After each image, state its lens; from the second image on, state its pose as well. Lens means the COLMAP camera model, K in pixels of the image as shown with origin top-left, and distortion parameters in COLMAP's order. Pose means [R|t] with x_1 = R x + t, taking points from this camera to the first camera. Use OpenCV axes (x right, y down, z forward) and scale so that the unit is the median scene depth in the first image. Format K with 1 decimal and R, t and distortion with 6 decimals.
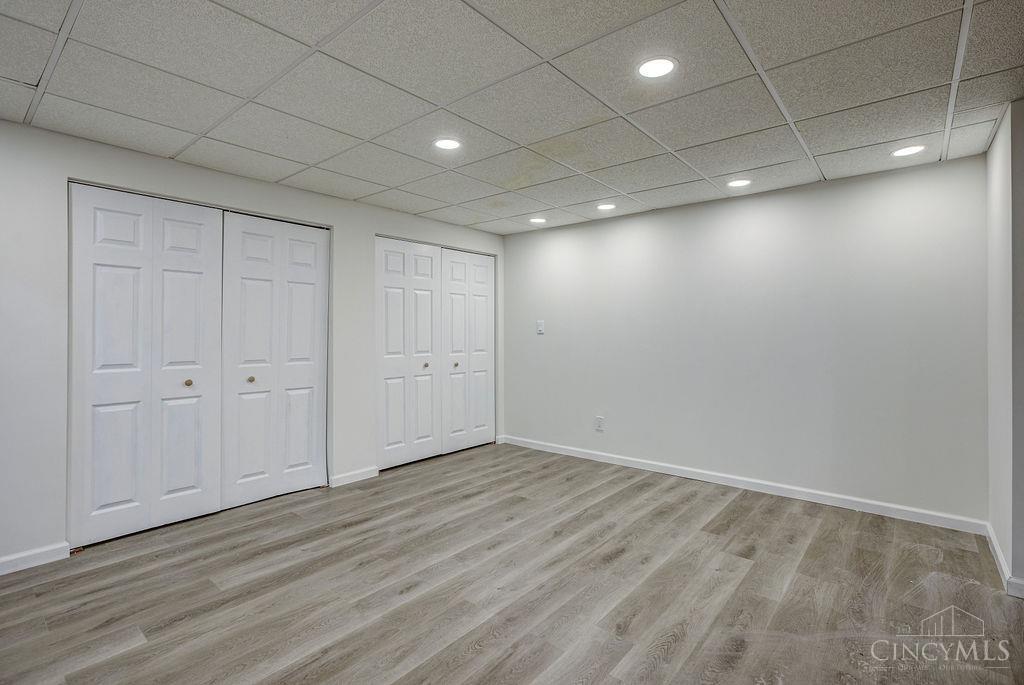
lens RADIAL K [[468.8, 0, 499.2], [0, 468.8, 326.6], [0, 0, 1]] dist [-0.011821, 0.001223]
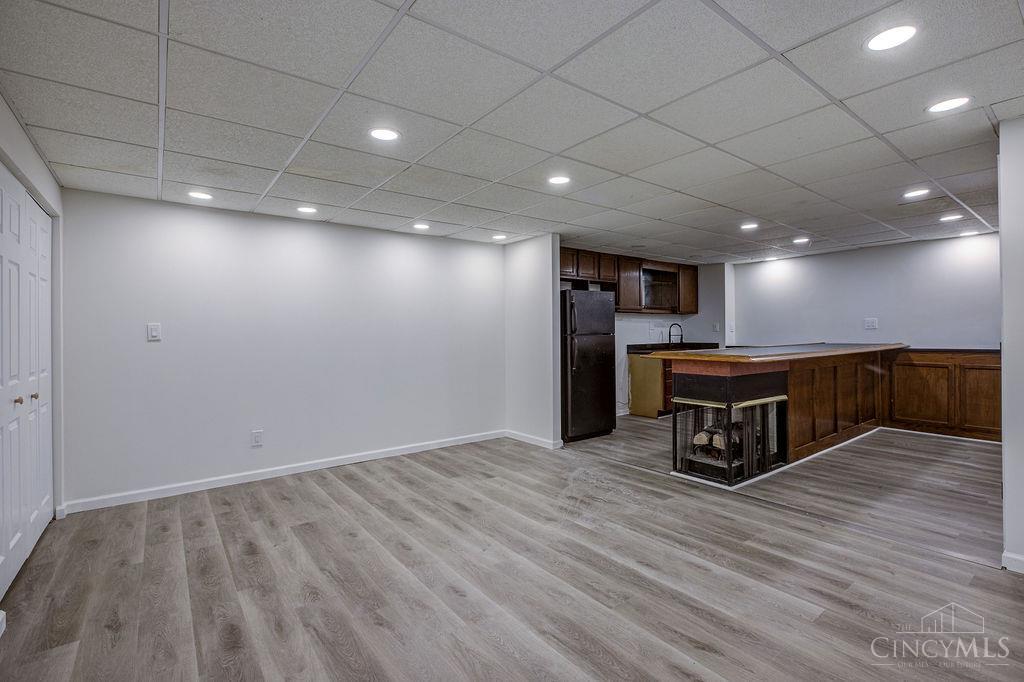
lens RADIAL K [[468.8, 0, 514.2], [0, 468.8, 332.9], [0, 0, 1]] dist [-0.011821, 0.001223]
pose [[0.214291, 0.000110, 0.976770, -0.835815], [-0.002274, 0.999997, 0.000386, 0.002307], [-0.976767, -0.002304, 0.214290, 0.484253]]
